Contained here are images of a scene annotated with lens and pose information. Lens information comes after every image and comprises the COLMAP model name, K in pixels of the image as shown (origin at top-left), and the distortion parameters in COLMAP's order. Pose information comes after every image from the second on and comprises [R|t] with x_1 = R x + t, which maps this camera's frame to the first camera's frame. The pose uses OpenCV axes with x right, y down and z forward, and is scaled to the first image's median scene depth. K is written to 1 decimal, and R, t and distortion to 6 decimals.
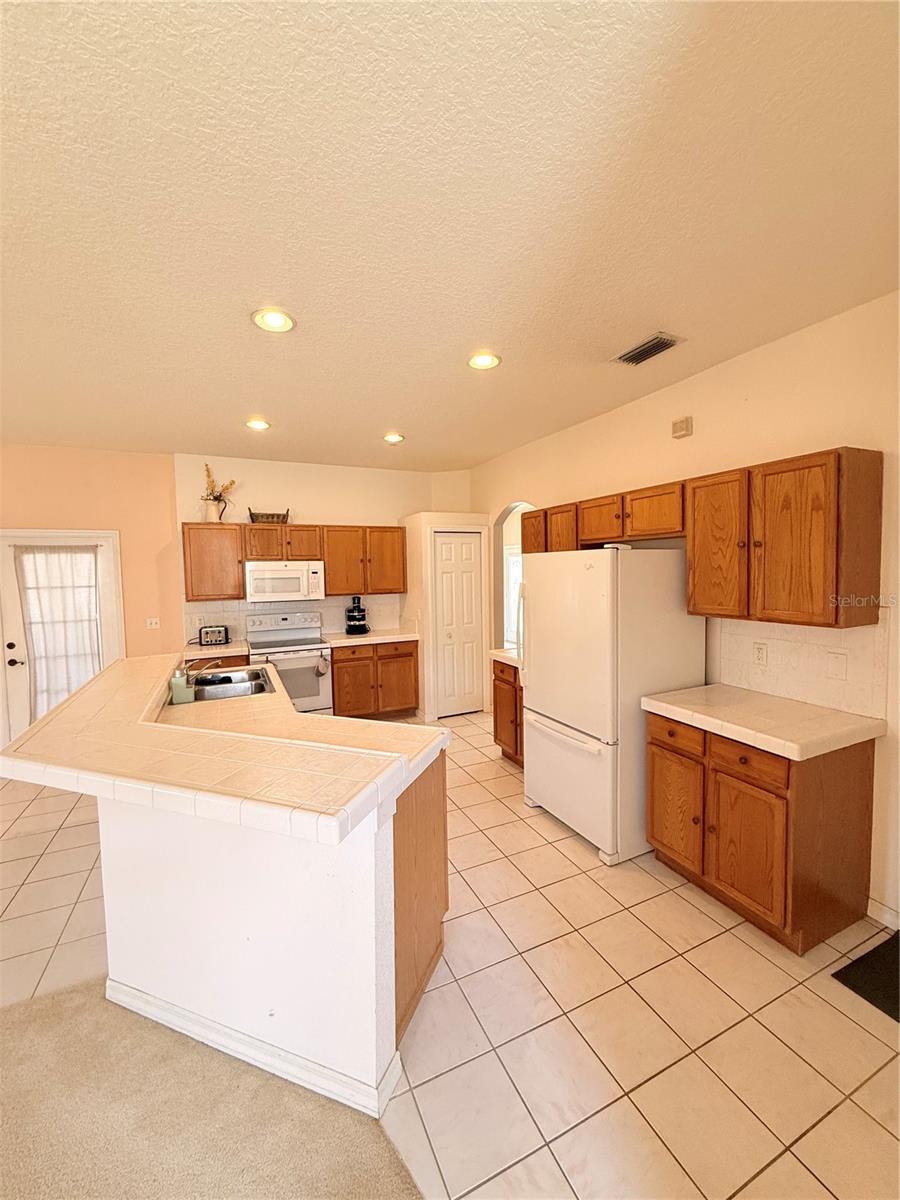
lens RADIAL K [[478.6, 0, 447.2], [0, 478.6, 597.4], [0, 0, 1]] dist [0.000073, 0.000976]
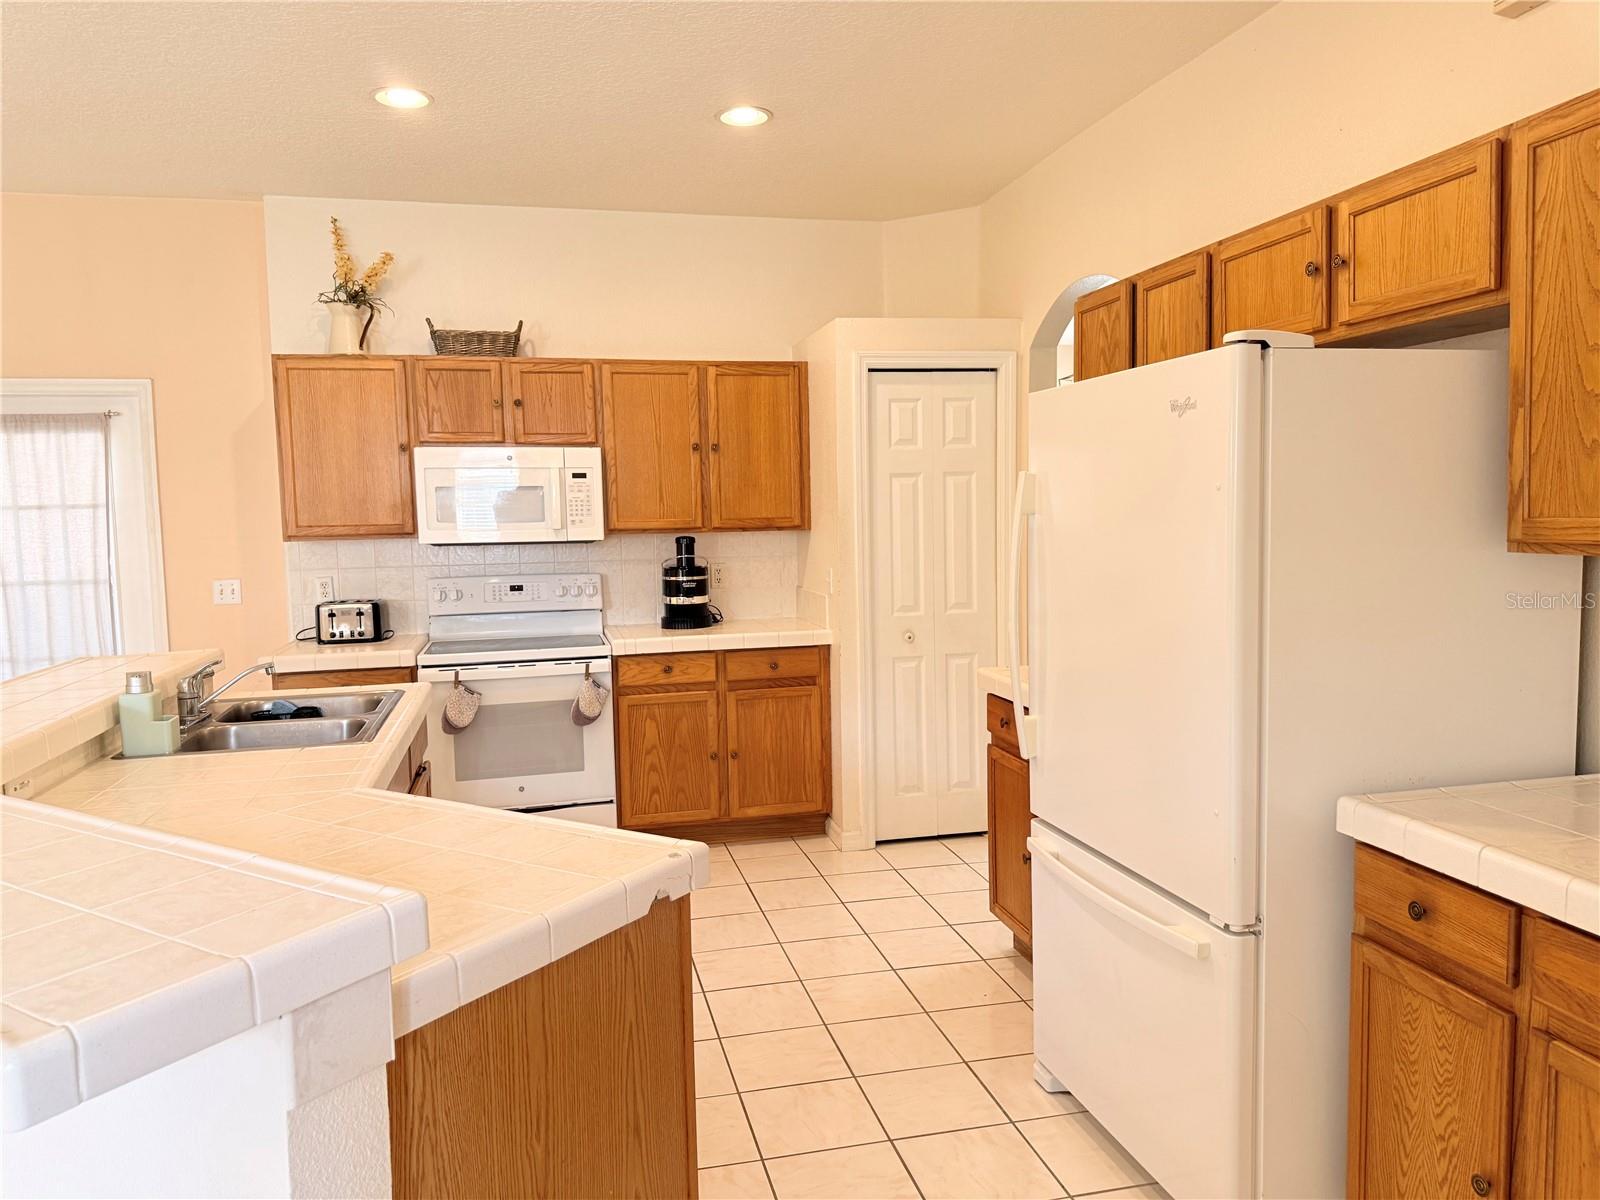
lens RADIAL K [[1118.0, 0, 800.7], [0, 1118.0, 606.8], [0, 0, 1]] dist [0.059789, -0.072026]
pose [[0.979504, 0.016171, -0.200774, 0.114083], [-0.010476, 0.999513, 0.029392, 0.033889], [0.201151, -0.026686, 0.979197, 0.096070]]
